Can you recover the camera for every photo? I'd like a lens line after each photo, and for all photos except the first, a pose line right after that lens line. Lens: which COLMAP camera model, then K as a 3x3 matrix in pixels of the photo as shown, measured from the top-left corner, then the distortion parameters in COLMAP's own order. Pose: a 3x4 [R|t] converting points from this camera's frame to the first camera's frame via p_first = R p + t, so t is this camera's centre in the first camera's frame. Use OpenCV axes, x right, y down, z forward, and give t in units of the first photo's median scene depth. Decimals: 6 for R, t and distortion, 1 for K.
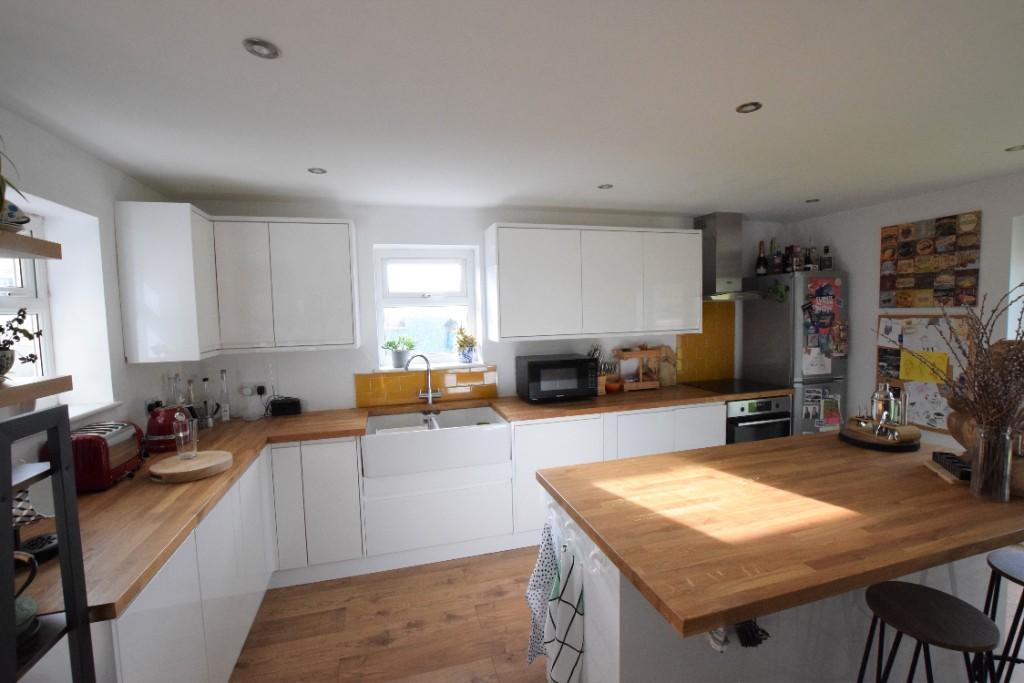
lens RADIAL K [[453.3, 0, 514.7], [0, 453.3, 343.2], [0, 0, 1]] dist [-0.016781, 0.000125]
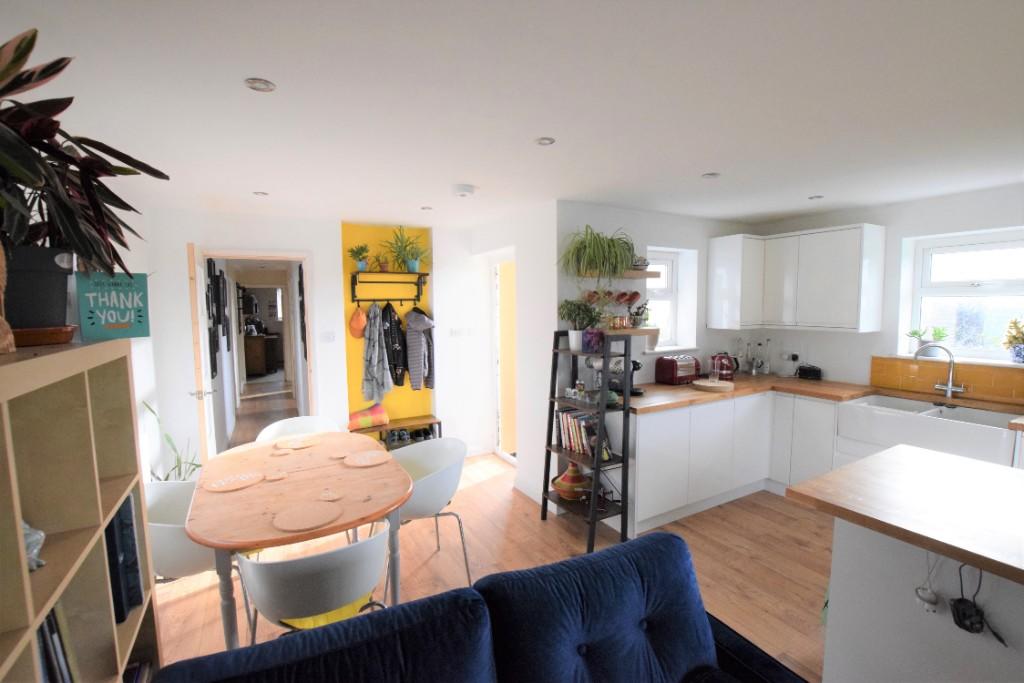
lens RADIAL K [[453.3, 0, 512.5], [0, 453.3, 343.6], [0, 0, 1]] dist [-0.016781, 0.000125]
pose [[0.224281, 0.105600, -0.968786, 0.562430], [-0.065431, 0.993500, 0.093146, -0.008699], [0.972325, 0.042498, 0.229733, -0.141860]]
